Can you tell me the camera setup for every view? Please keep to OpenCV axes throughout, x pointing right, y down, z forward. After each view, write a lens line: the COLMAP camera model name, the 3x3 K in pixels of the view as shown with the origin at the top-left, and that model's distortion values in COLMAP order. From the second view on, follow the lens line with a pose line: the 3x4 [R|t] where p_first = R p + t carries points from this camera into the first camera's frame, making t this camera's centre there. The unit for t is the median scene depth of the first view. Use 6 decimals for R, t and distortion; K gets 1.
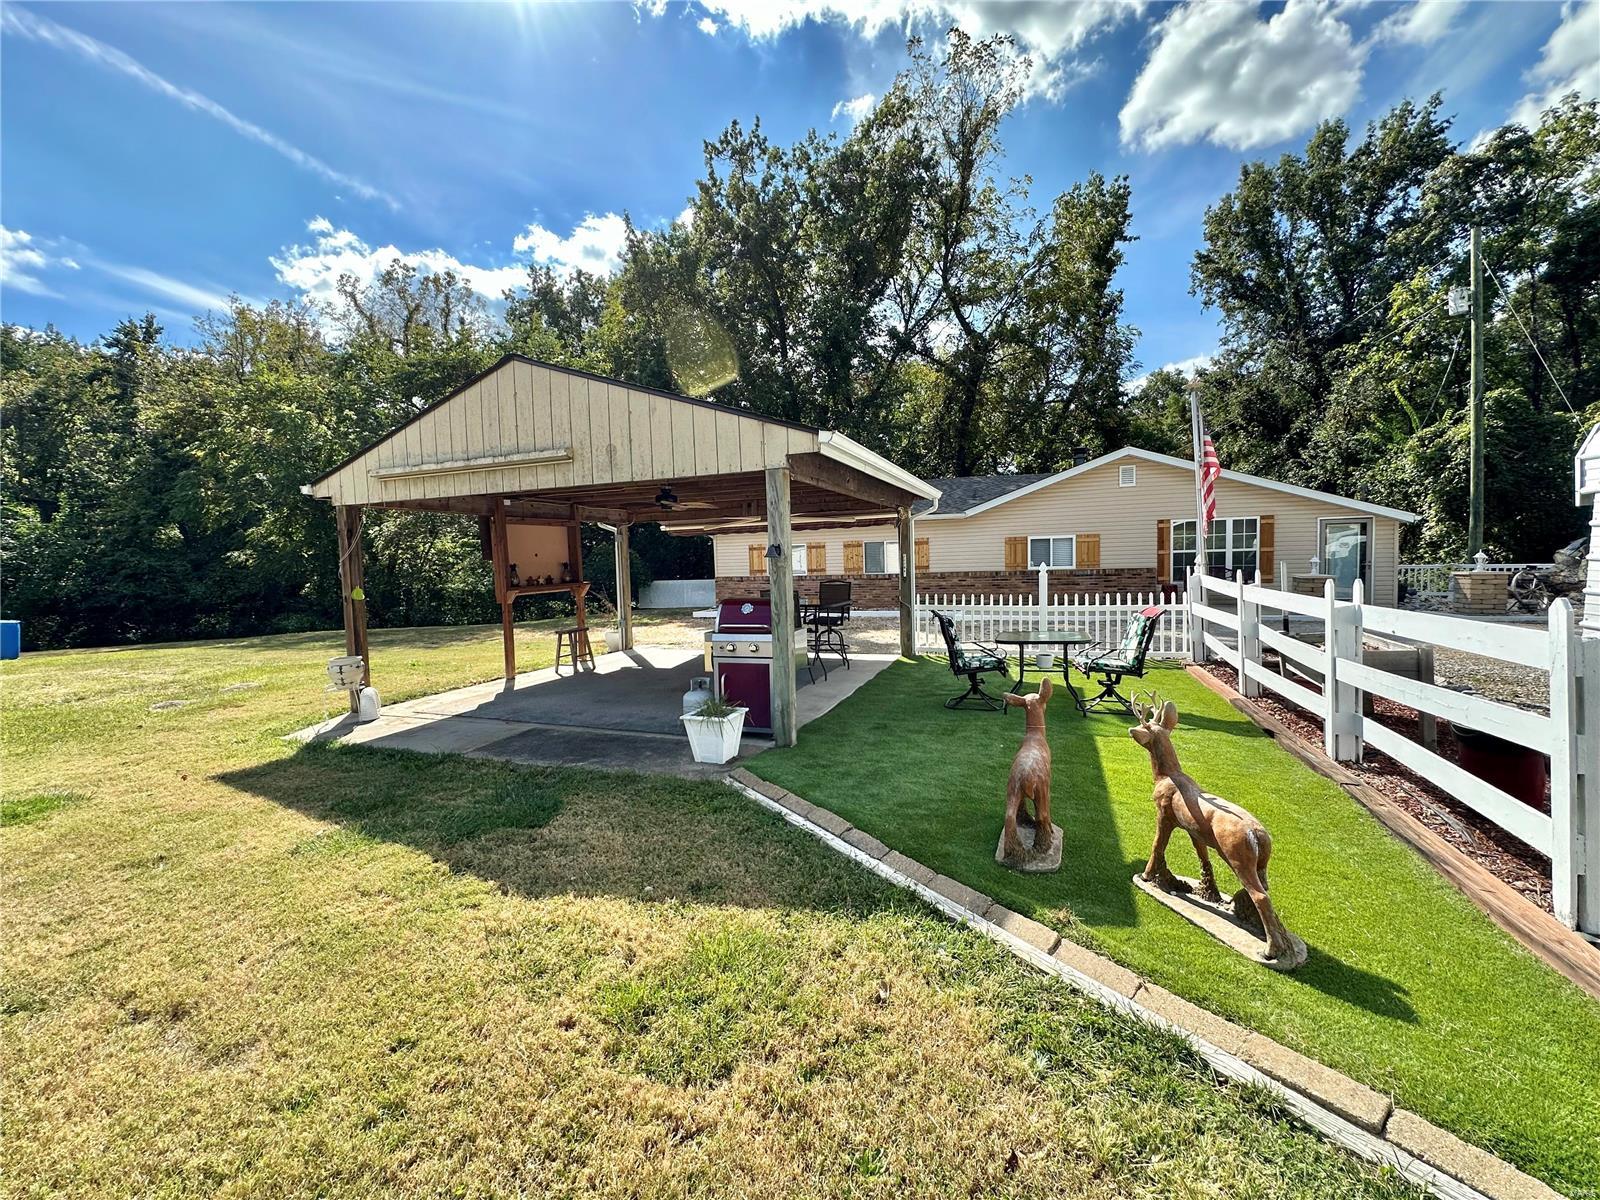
lens RADIAL K [[634.4, 0, 799.0], [0, 634.4, 591.5], [0, 0, 1]] dist [-0.009045, -0.000224]
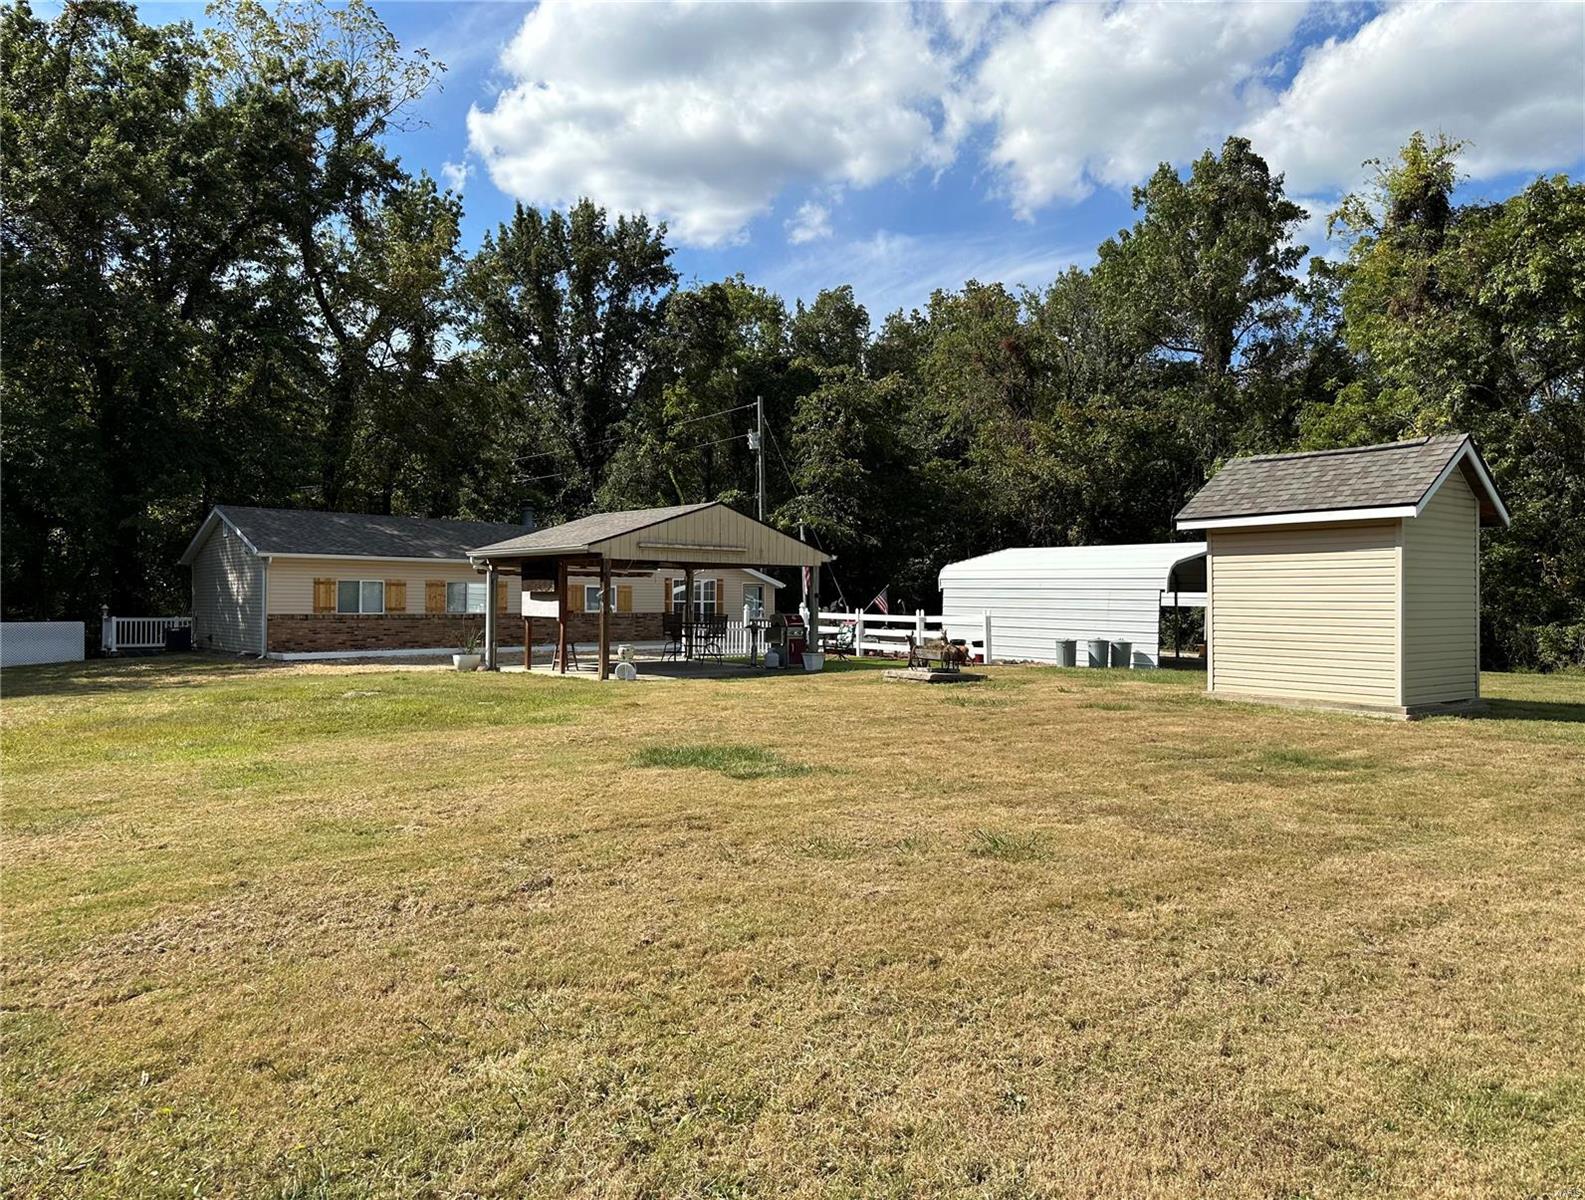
lens RADIAL K [[1111.4, 0, 792.9], [0, 1111.4, 600.2], [0, 0, 1]] dist [0.001801, 0.000187]
pose [[0.478231, 0.032213, 0.877643, -1.306630], [0.023219, 0.998514, -0.049302, 0.055876], [-0.877927, 0.043956, 0.476773, -0.359625]]
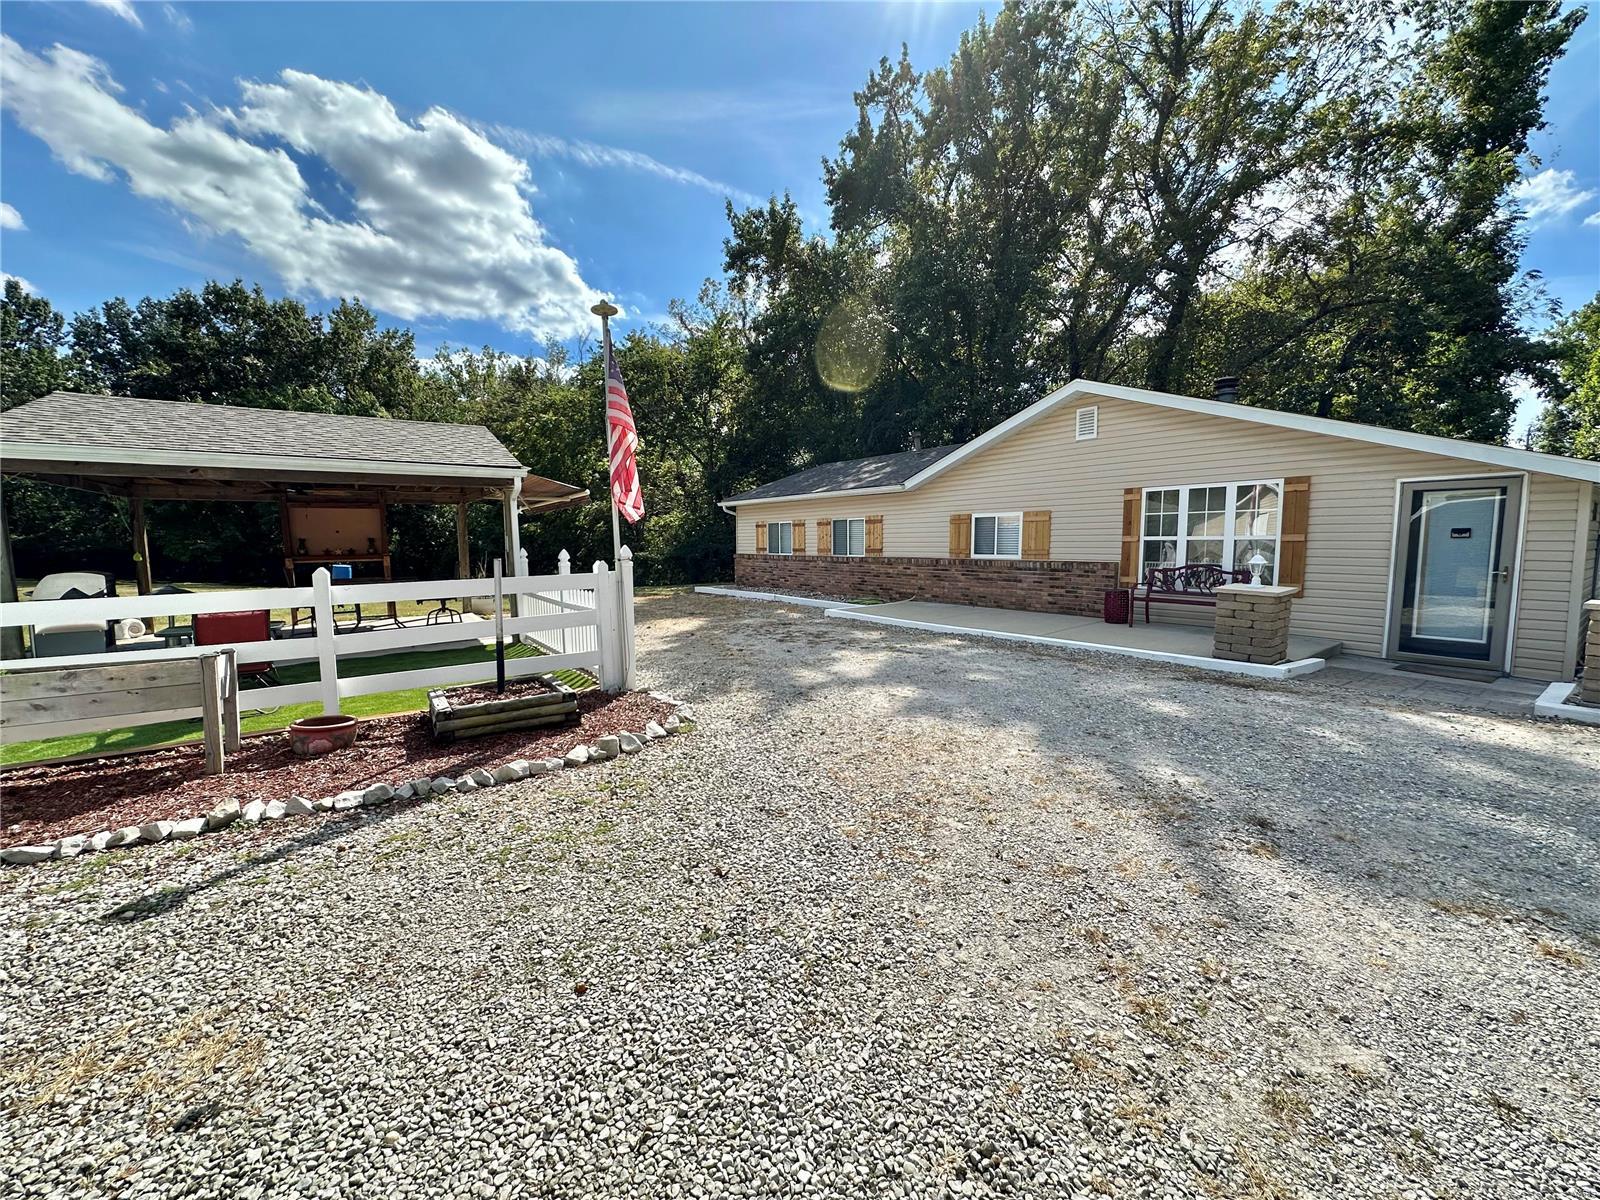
lens RADIAL K [[634.4, 0, 799.7], [0, 634.4, 599.7], [0, 0, 1]] dist [-0.009045, -0.000224]
pose [[0.828921, 0.075616, -0.554231, 0.609627], [-0.047233, 0.996744, 0.065347, -0.024199], [0.557367, -0.027990, 0.829794, 0.248841]]
